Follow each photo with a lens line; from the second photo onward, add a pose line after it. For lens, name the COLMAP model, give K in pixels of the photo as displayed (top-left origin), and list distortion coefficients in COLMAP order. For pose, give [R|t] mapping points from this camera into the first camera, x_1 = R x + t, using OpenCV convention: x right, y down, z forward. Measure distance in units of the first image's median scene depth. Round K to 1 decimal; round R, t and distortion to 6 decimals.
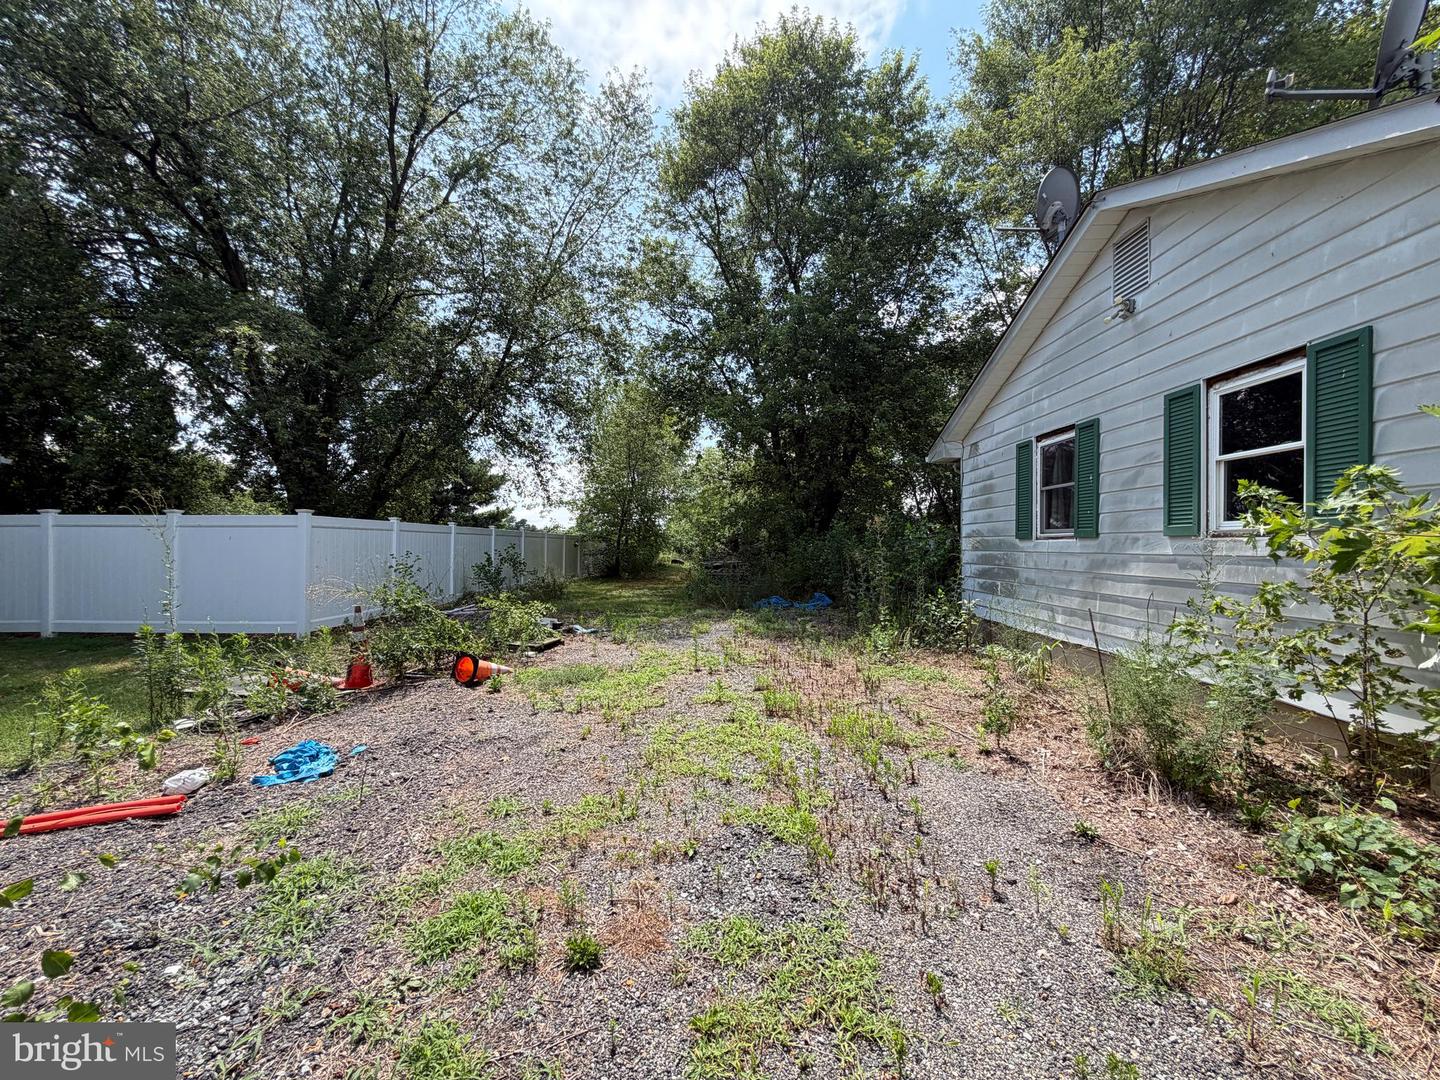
lens RADIAL K [[574.9, 0, 718.1], [0, 574.9, 544.2], [0, 0, 1]] dist [-0.001076, -0.000579]
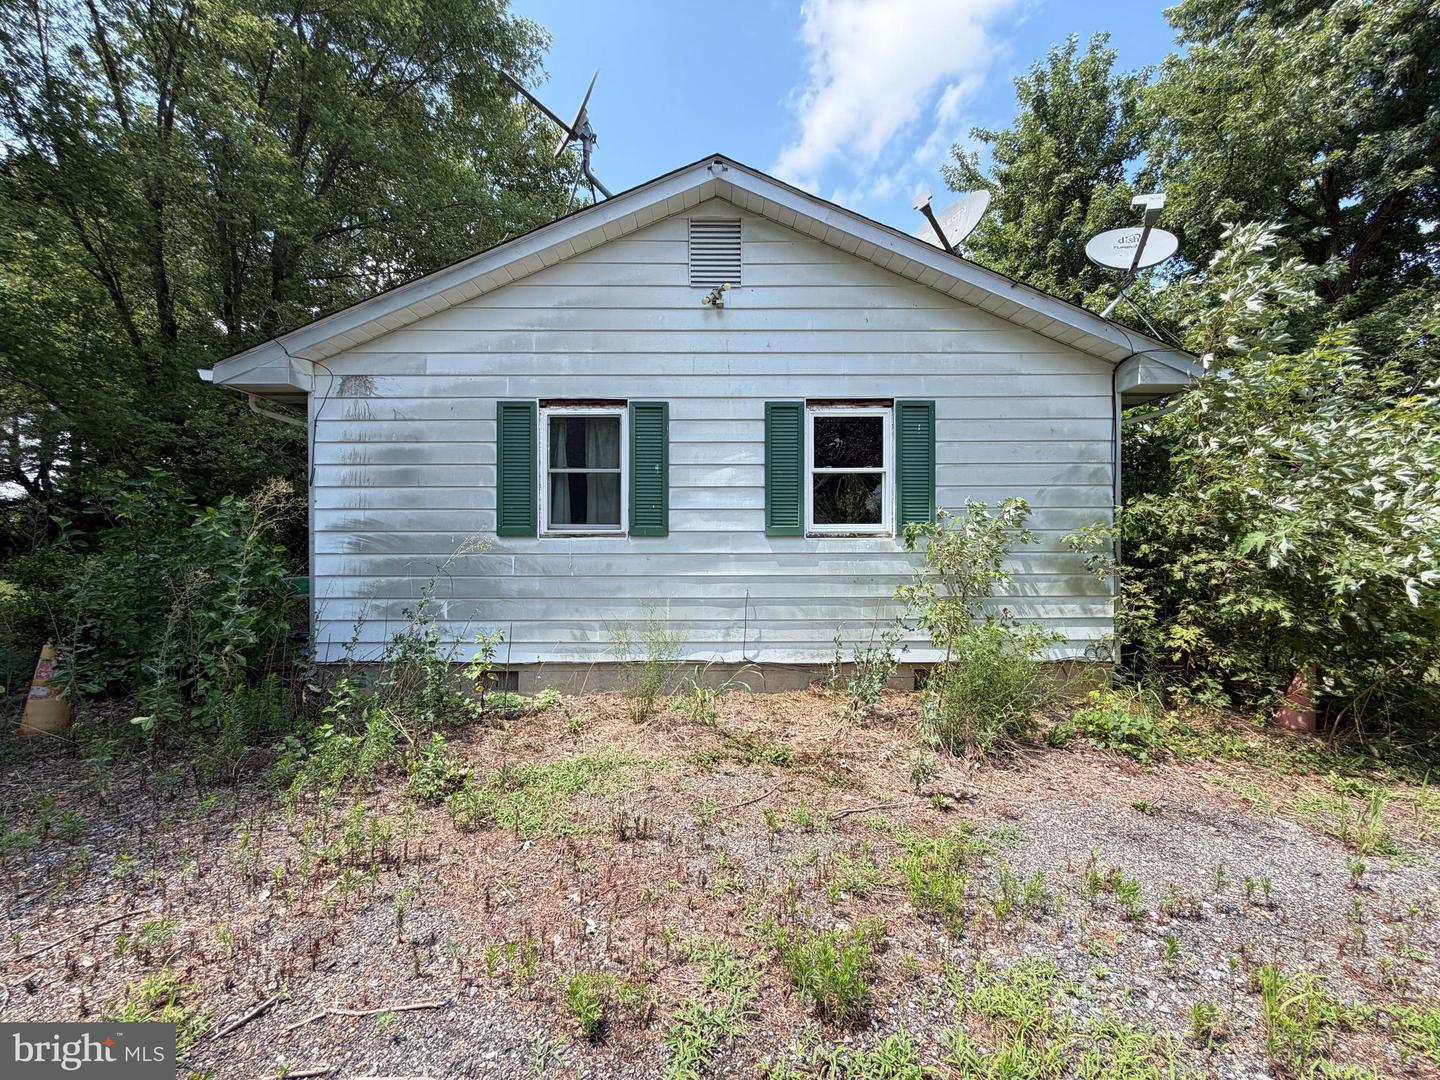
lens RADIAL K [[574.9, 0, 719.3], [0, 574.9, 537.2], [0, 0, 1]] dist [-0.001076, -0.000579]
pose [[0.006273, -0.004826, 0.999969, -0.237455], [-0.001106, 0.999988, 0.004834, -0.014237], [-0.999980, -0.001136, 0.006267, 0.929721]]
